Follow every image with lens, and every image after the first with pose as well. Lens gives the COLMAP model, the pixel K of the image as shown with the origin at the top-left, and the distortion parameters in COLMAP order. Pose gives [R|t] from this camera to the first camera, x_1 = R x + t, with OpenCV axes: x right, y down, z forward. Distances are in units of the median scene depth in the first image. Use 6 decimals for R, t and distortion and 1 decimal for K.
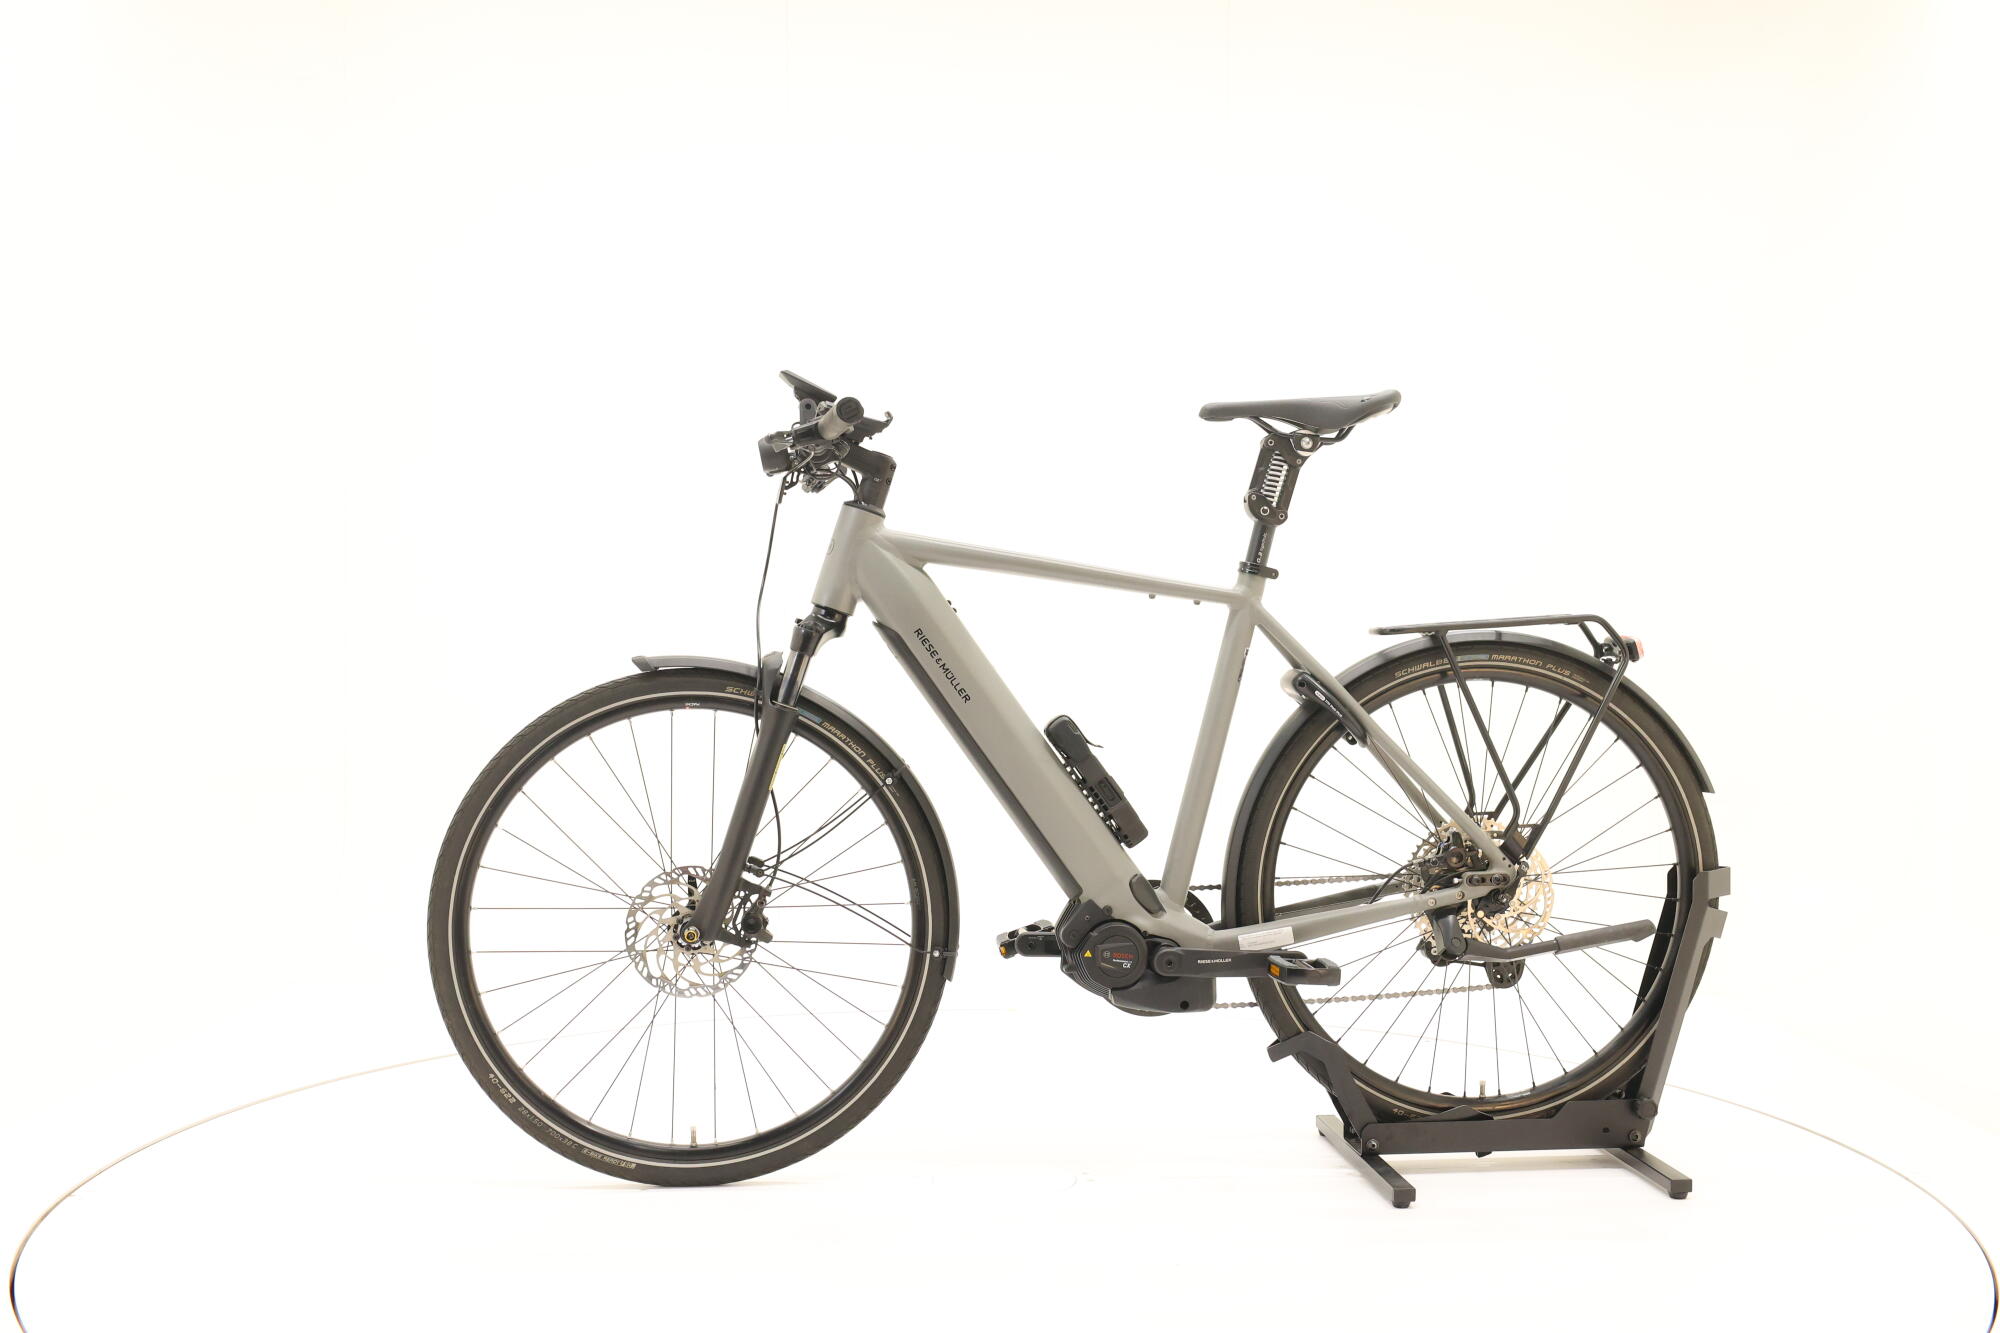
lens RADIAL K [[2154.5, 0, 1006.3], [0, 2154.5, 664.0], [0, 0, 1]] dist [-0.003892, 0.000000]
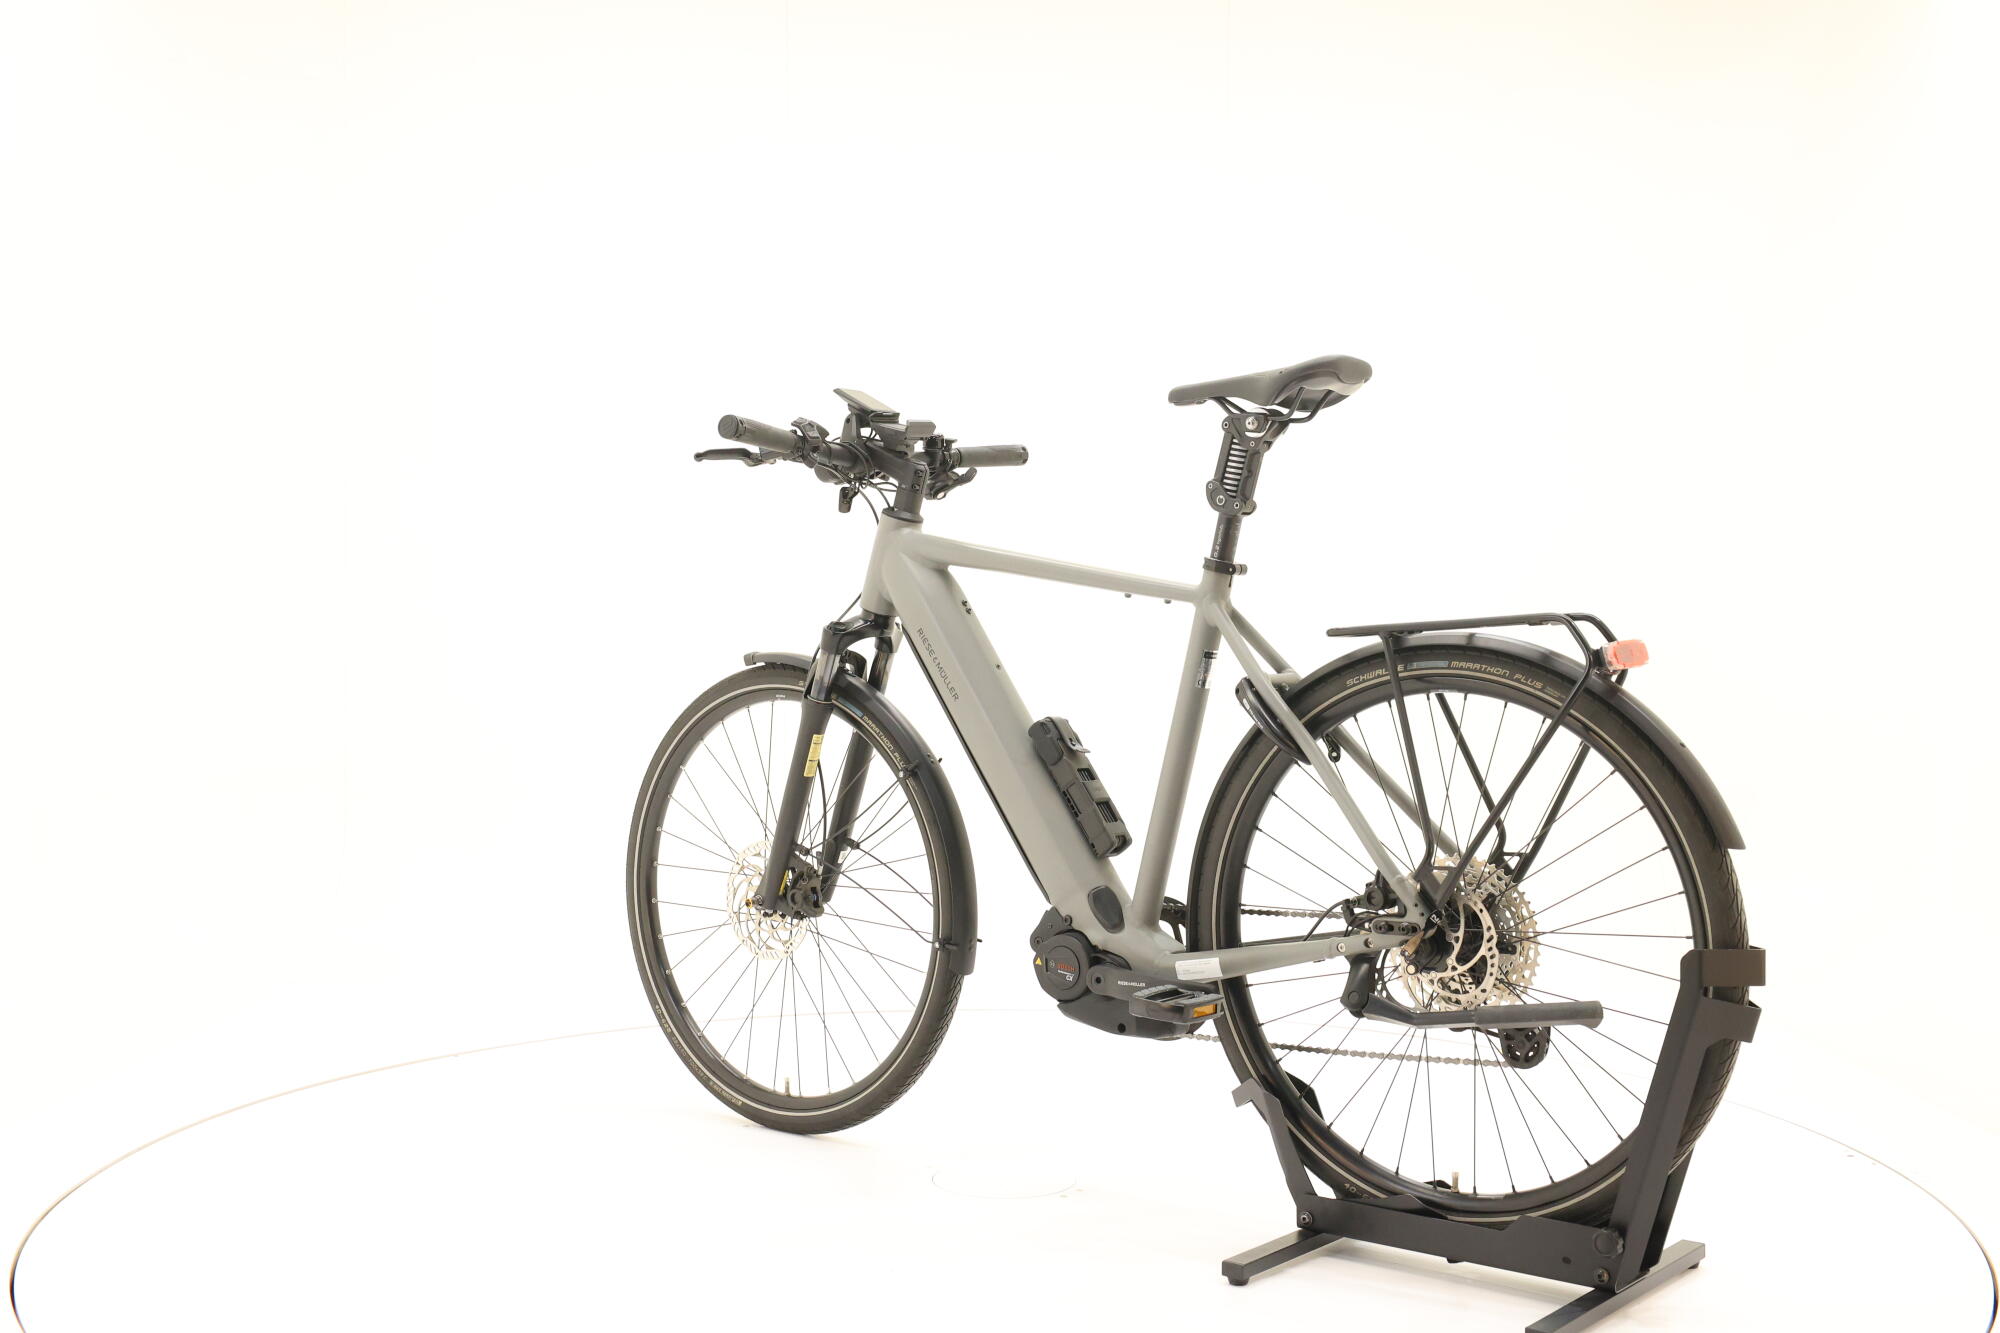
lens RADIAL K [[2154.5, 0, 999.3], [0, 2154.5, 654.0], [0, 0, 1]] dist [-0.003892, 0.000000]
pose [[0.702577, 0.010822, -0.711526, 0.709289], [-0.015598, 0.999878, -0.000193, -0.004417], [0.711437, 0.011234, 0.702660, 0.294243]]
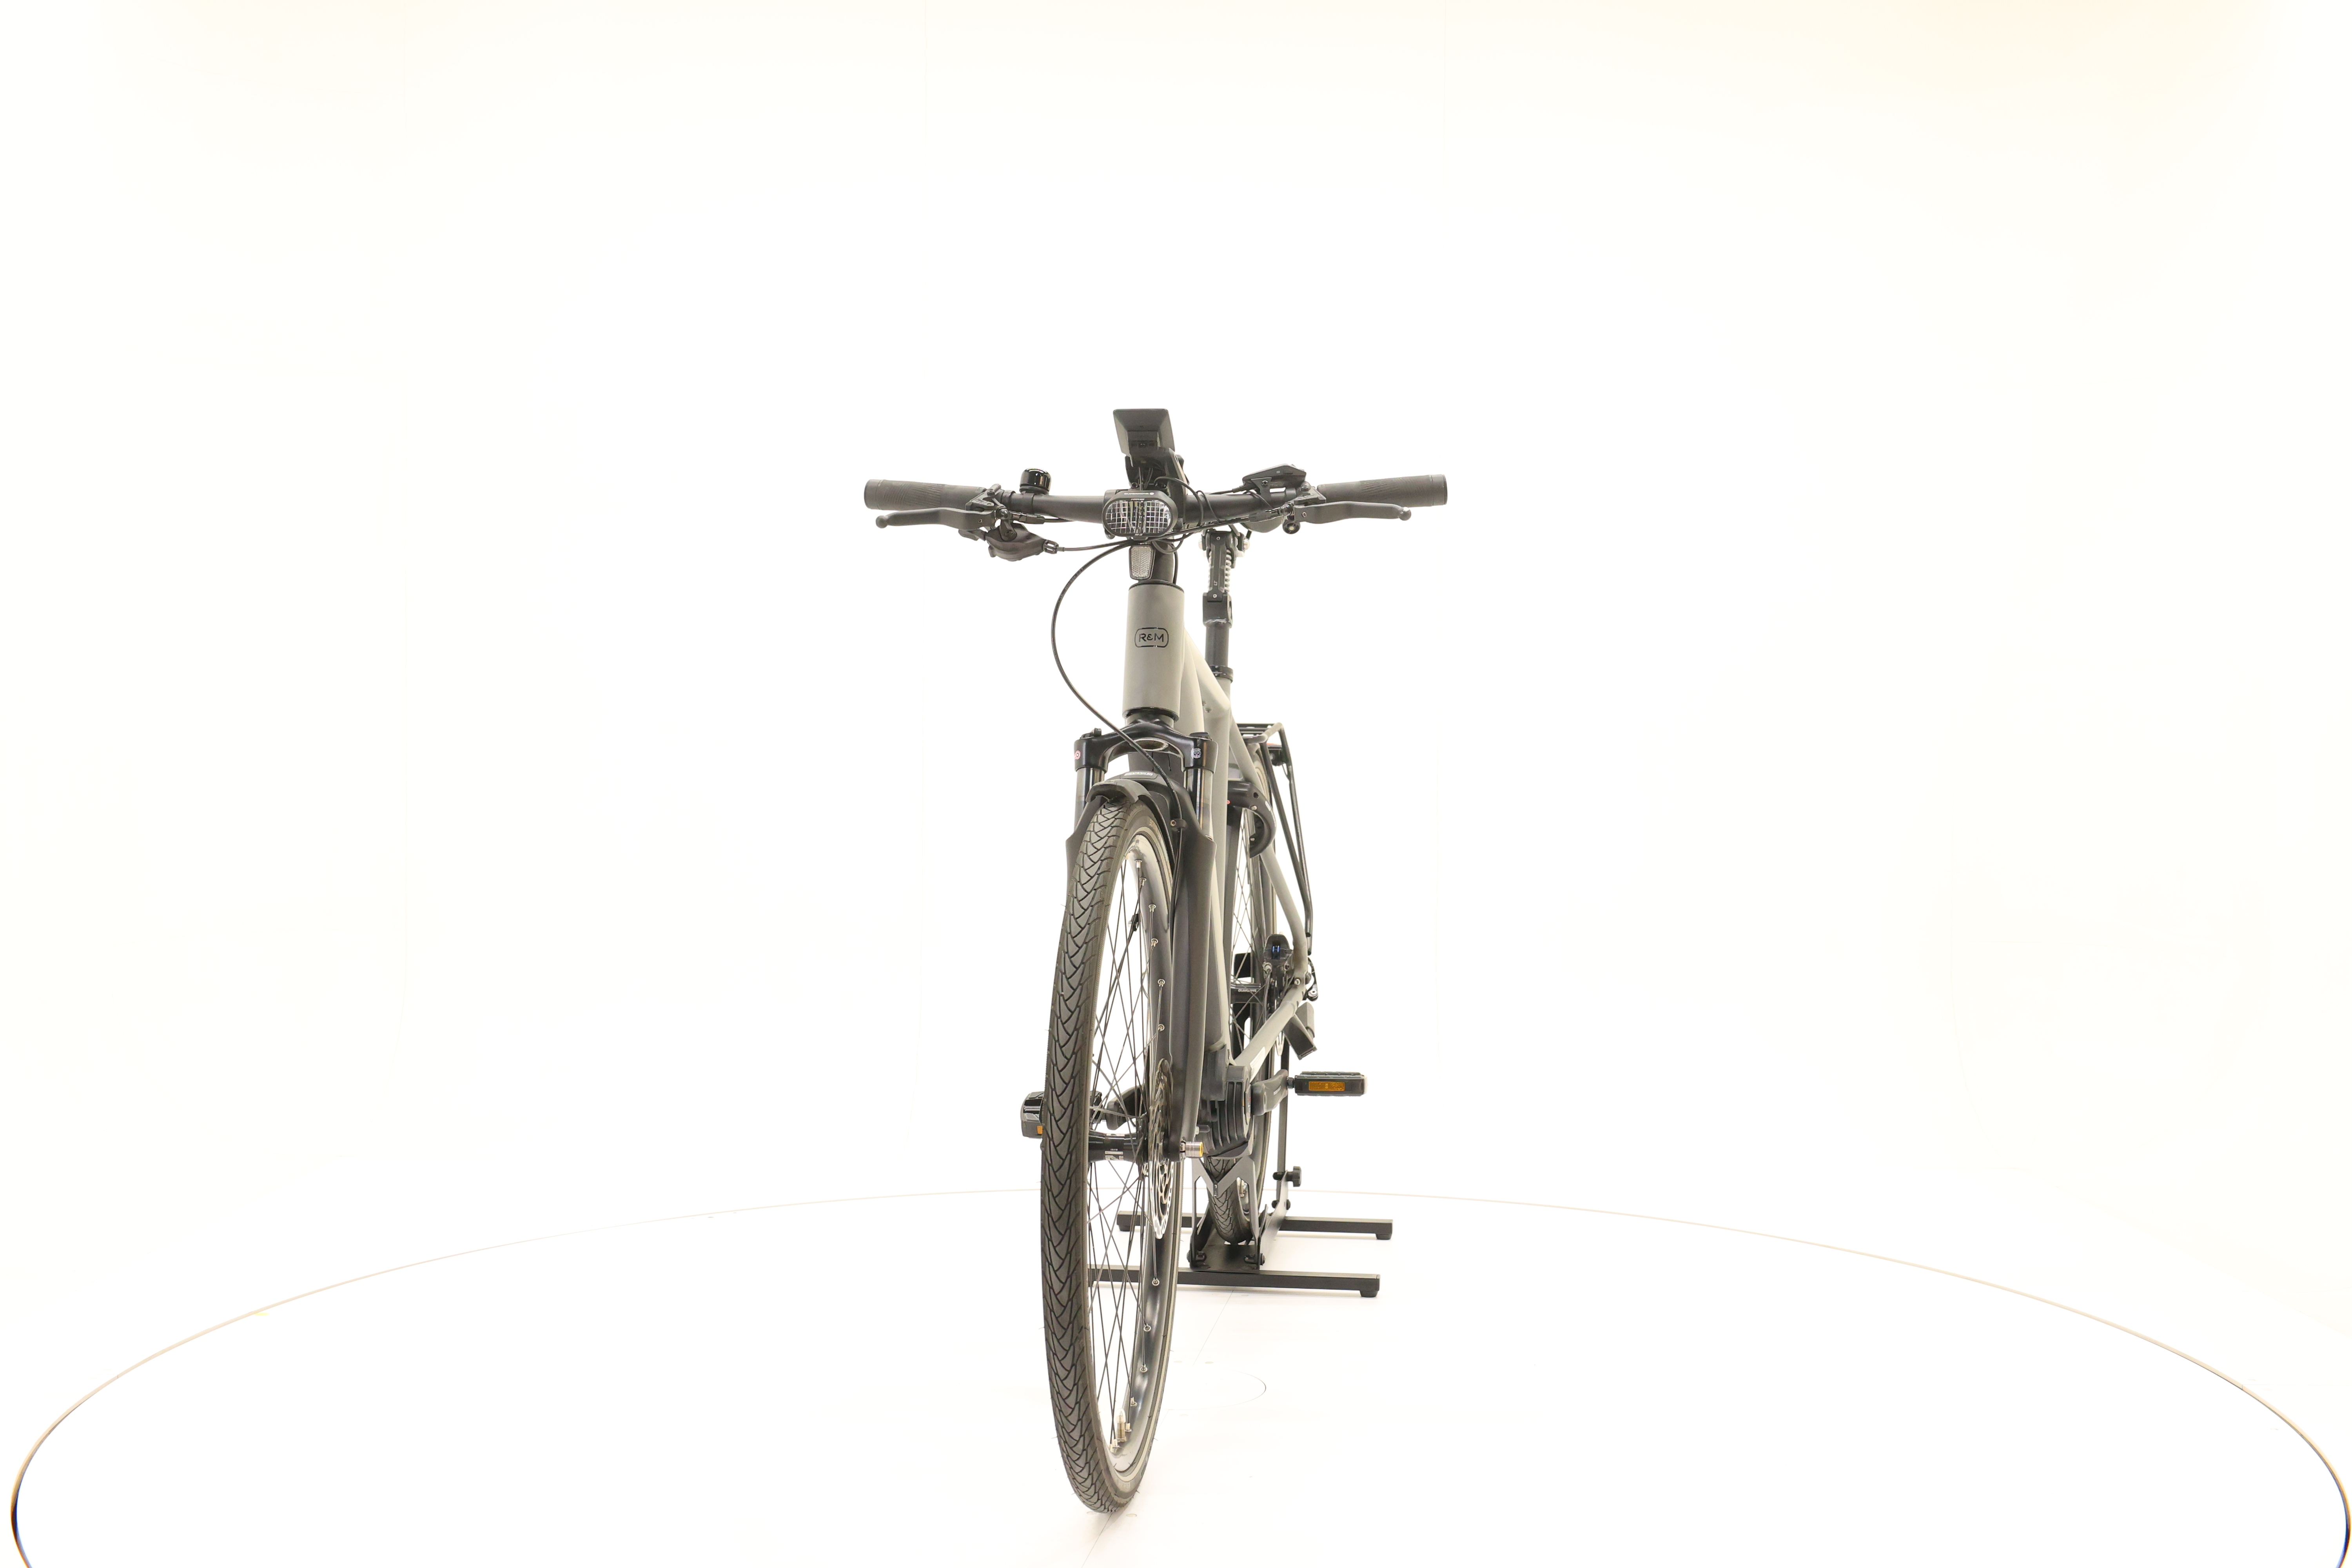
lens RADIAL K [[2533.6, 0, 1182.8], [0, 2533.6, 774.0], [0, 0, 1]] dist [-0.003892, 0.000000]
pose [[0.238109, -0.021086, 0.971009, -0.969759], [0.017885, 0.999690, 0.017323, -0.020045], [-0.971074, 0.013242, 0.238413, 0.761018]]
